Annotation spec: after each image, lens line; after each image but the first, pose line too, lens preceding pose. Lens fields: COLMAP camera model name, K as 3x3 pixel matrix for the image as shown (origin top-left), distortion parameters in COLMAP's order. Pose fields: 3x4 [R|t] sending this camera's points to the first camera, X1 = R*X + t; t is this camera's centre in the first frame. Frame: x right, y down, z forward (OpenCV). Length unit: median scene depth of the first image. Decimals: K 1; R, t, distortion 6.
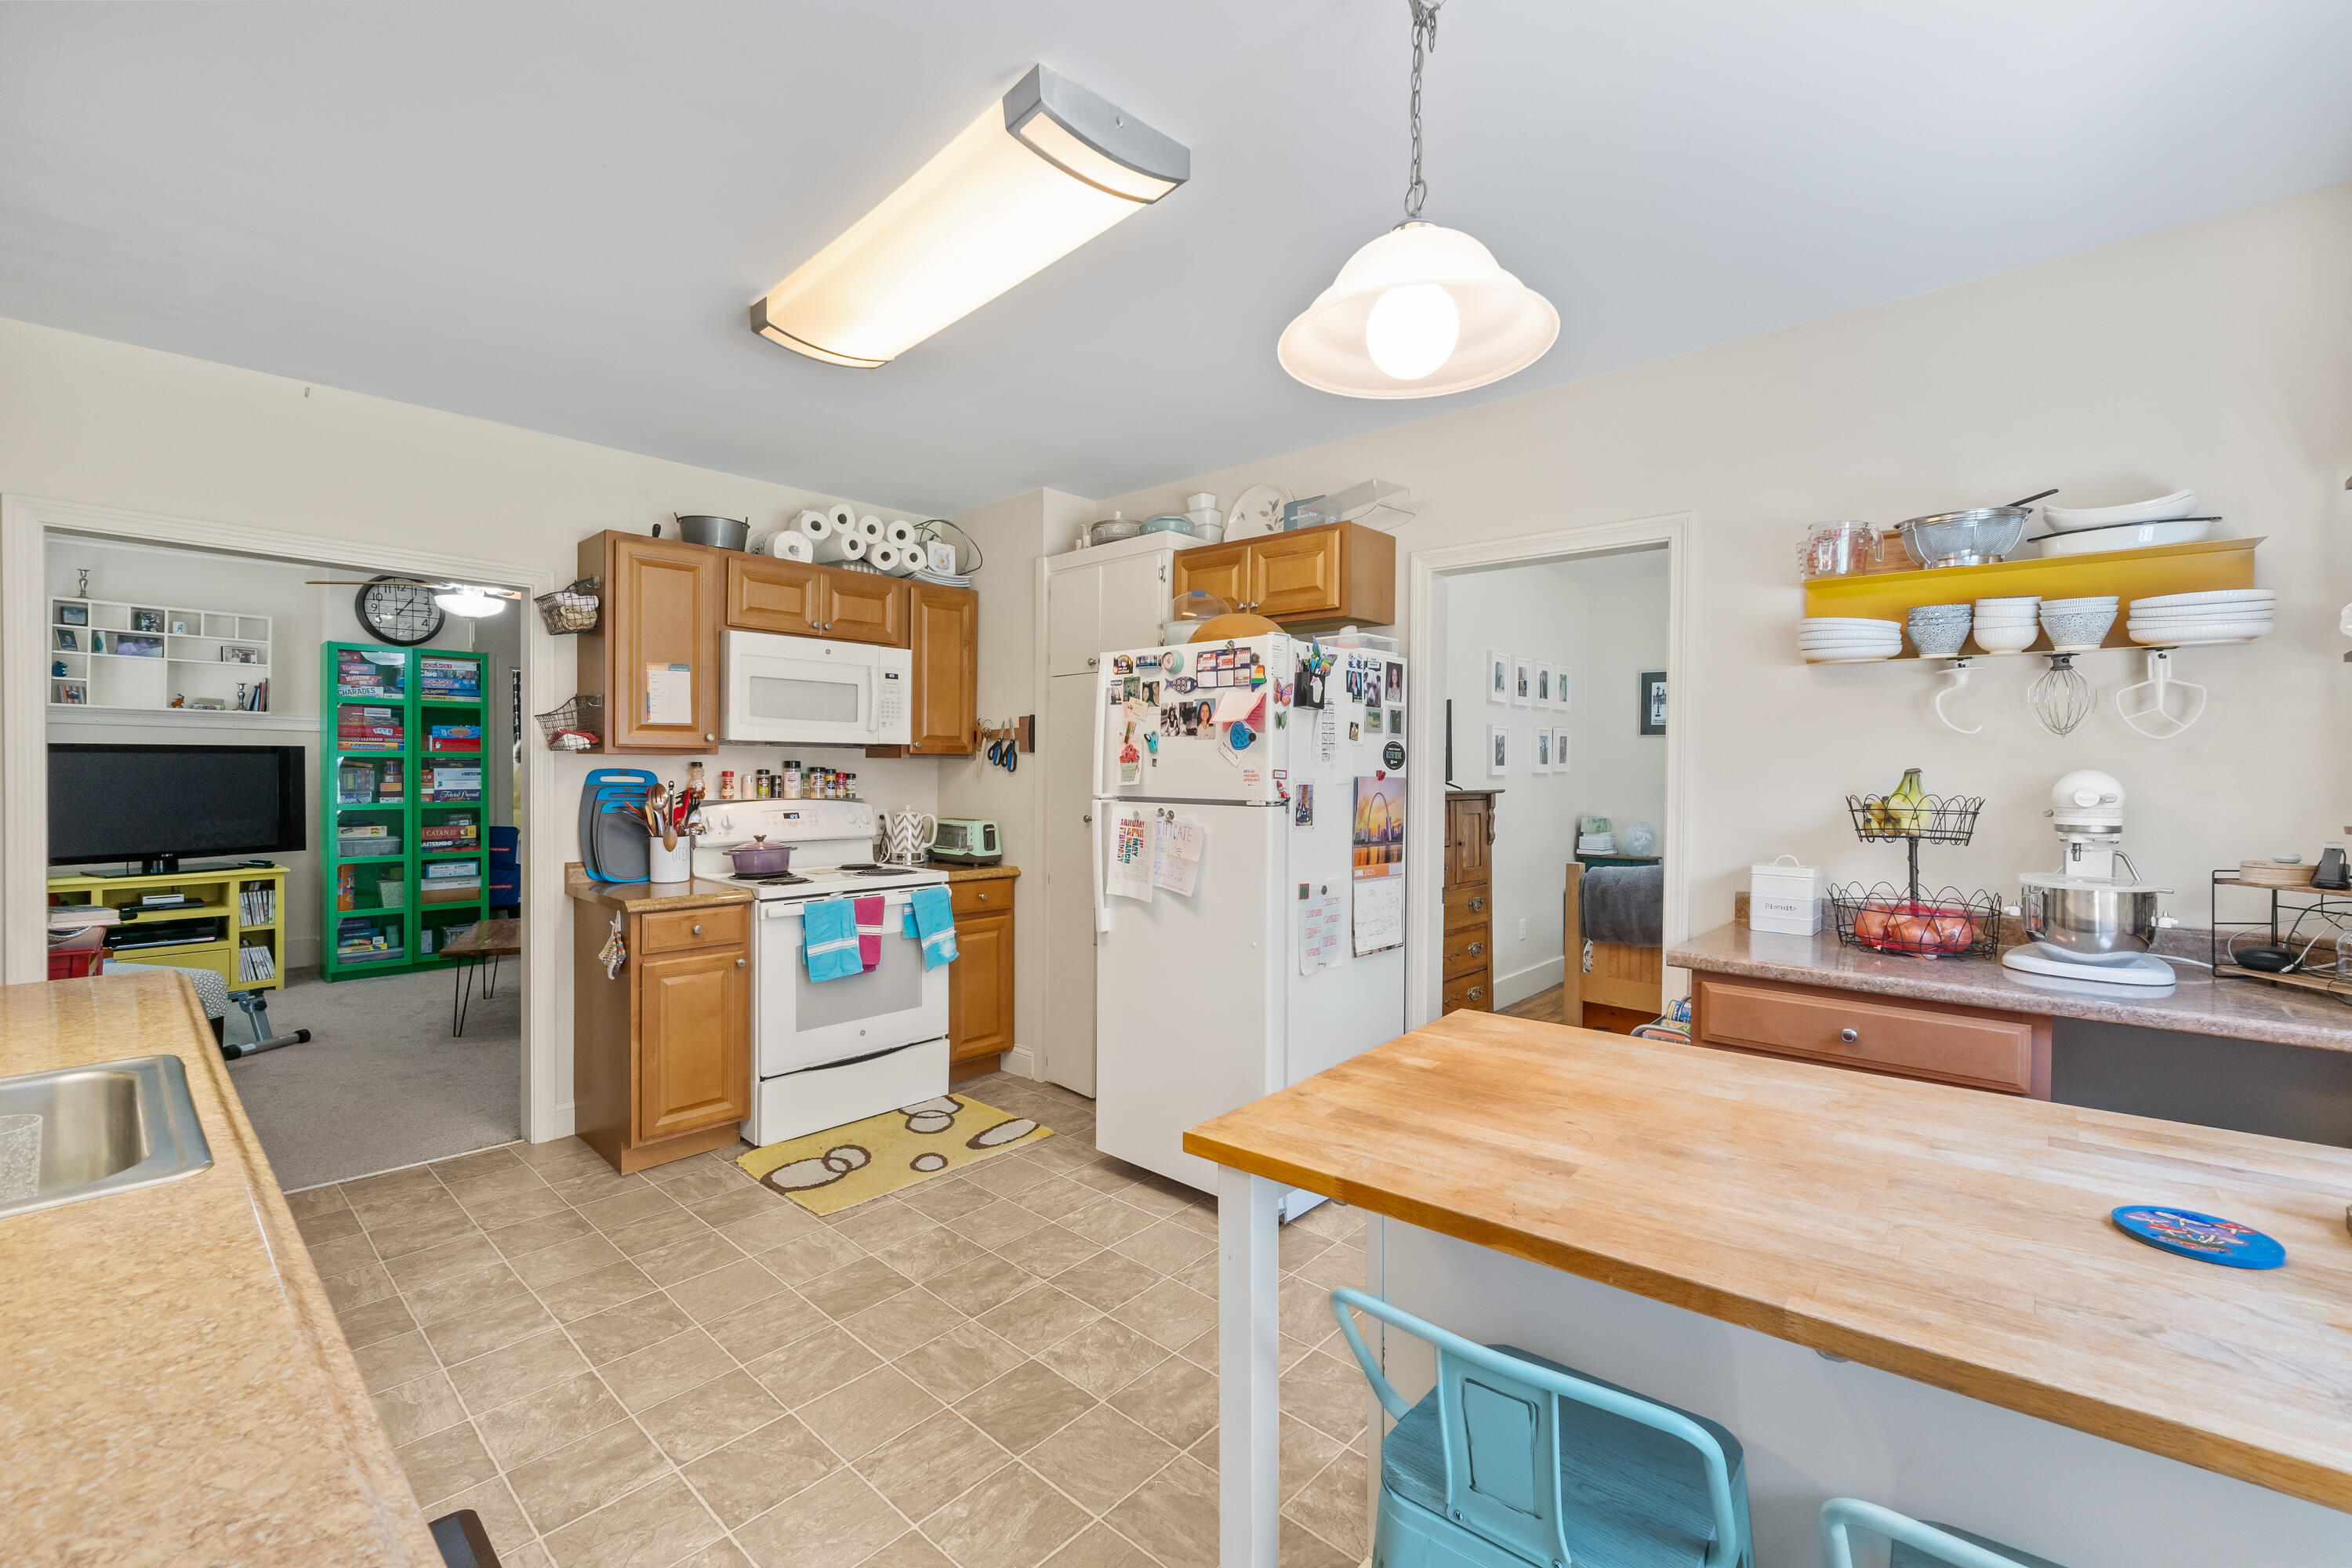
lens RADIAL K [[998.4, 0, 1185.9], [0, 998.4, 776.7], [0, 0, 1]] dist [-0.006861, 0.000837]
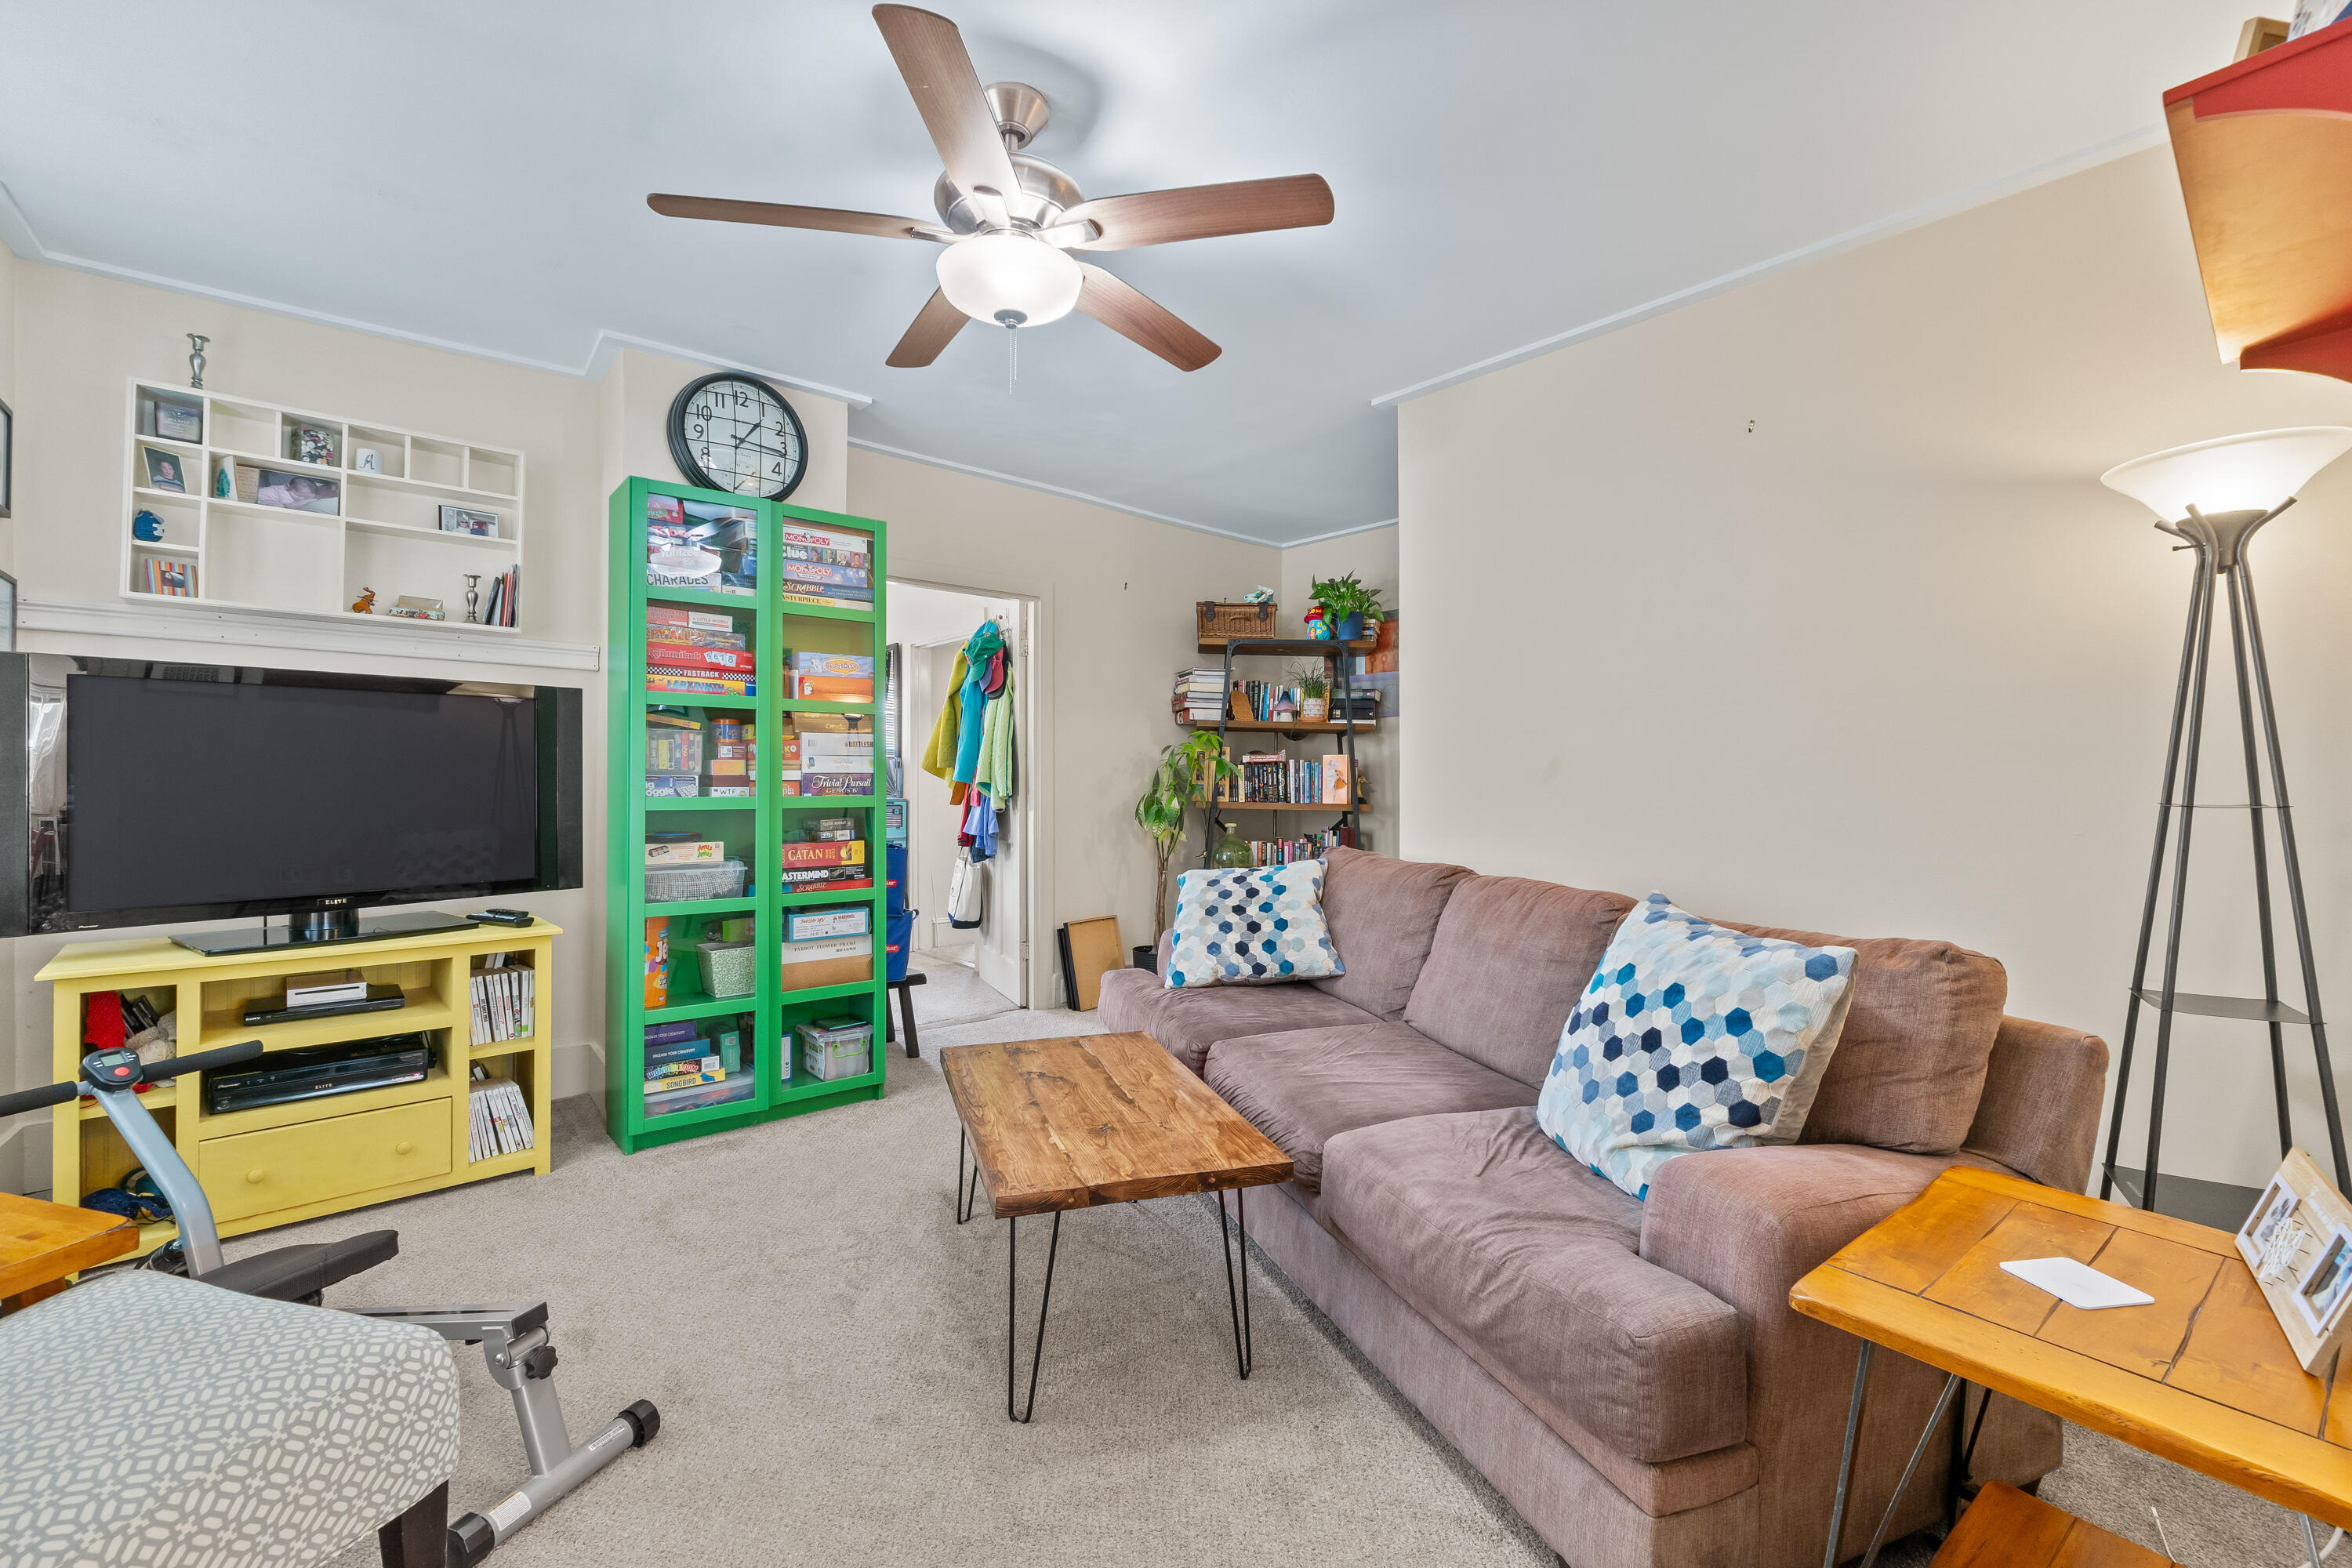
lens RADIAL K [[998.4, 0, 1185.9], [0, 998.4, 776.7], [0, 0, 1]] dist [-0.006861, 0.000837]
pose [[0.992774, -0.002604, -0.119970, -0.508581], [0.001004, 0.999910, -0.013395, 0.023182], [0.119995, 0.013178, 0.992687, 0.518360]]
